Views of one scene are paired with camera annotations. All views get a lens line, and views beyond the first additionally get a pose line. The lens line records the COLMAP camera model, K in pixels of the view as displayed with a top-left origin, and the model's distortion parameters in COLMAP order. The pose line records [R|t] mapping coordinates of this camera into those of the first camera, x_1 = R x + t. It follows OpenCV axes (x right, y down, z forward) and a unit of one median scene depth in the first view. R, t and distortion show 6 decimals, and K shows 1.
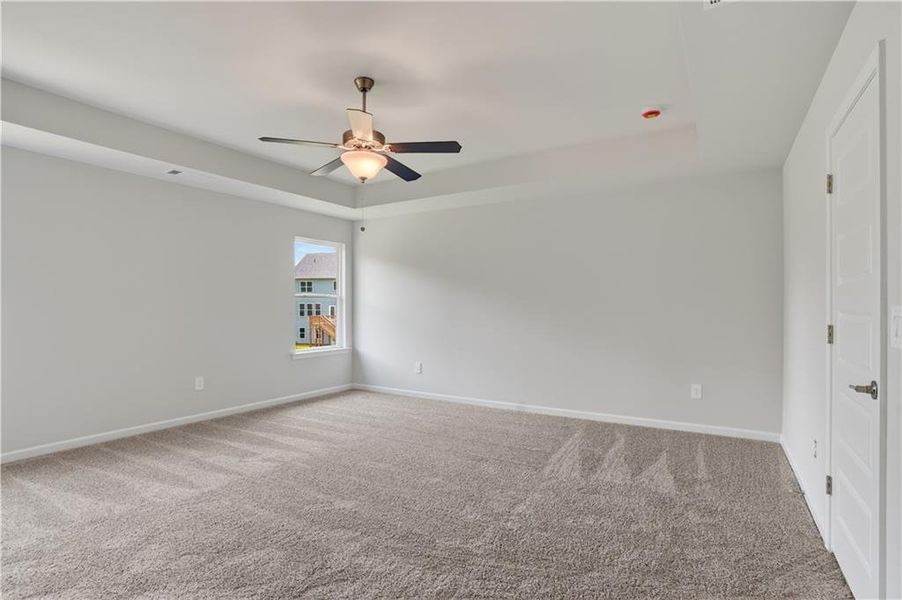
lens RADIAL K [[447.2, 0, 451.3], [0, 447.2, 306.8], [0, 0, 1]] dist [-0.080047, 0.035039]
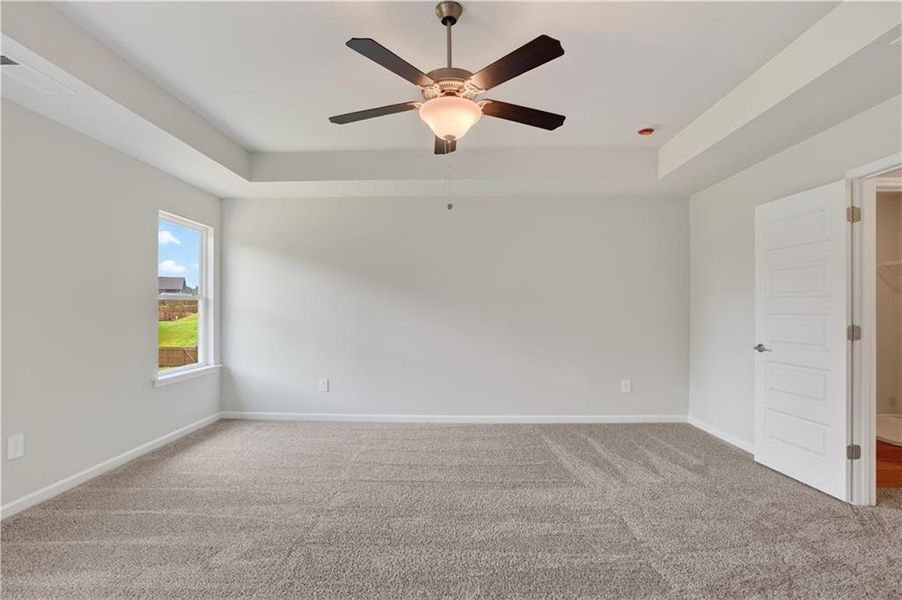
lens RADIAL K [[441.7, 0, 446.9], [0, 441.7, 305.0], [0, 0, 1]] dist [-0.078061, 0.032607]
pose [[0.866937, 0.005359, 0.498389, -0.395307], [0.001199, 0.999917, -0.012836, -0.000911], [-0.498417, 0.011725, 0.866858, 0.260924]]
